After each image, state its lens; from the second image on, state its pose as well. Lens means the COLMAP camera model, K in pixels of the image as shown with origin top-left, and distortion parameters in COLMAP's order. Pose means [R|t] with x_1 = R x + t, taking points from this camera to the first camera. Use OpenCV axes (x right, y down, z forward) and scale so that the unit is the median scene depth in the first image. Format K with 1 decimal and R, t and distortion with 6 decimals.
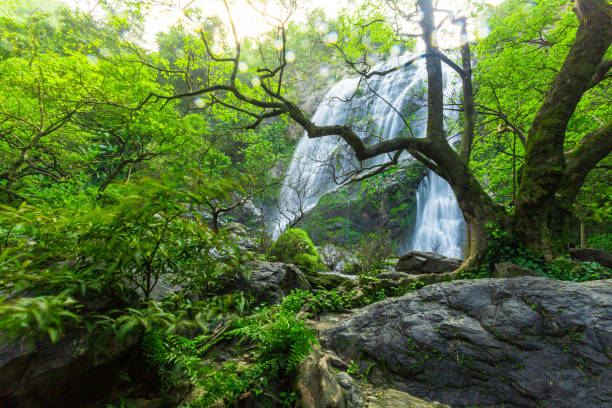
lens RADIAL K [[293.1, 0, 304.4], [0, 293.1, 203.1], [0, 0, 1]] dist [0.000162, 0.000740]
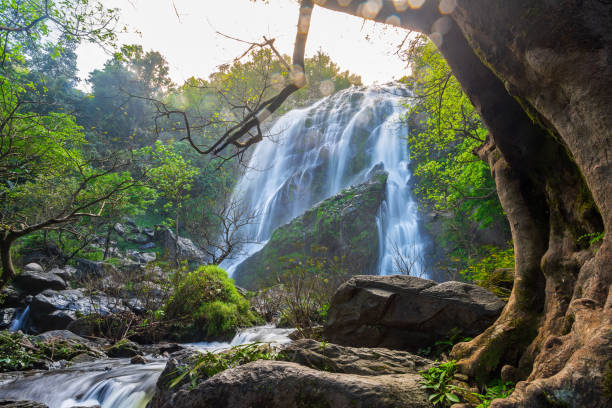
lens RADIAL K [[301.0, 0, 306.0], [0, 301.0, 204.0], [0, 0, 1]] dist [-0.075611, 0.028270]
pose [[0.988729, -0.064776, 0.134979, 0.044719], [0.081644, 0.988989, -0.123431, 0.019723], [-0.125497, 0.133060, 0.983130, 0.105804]]
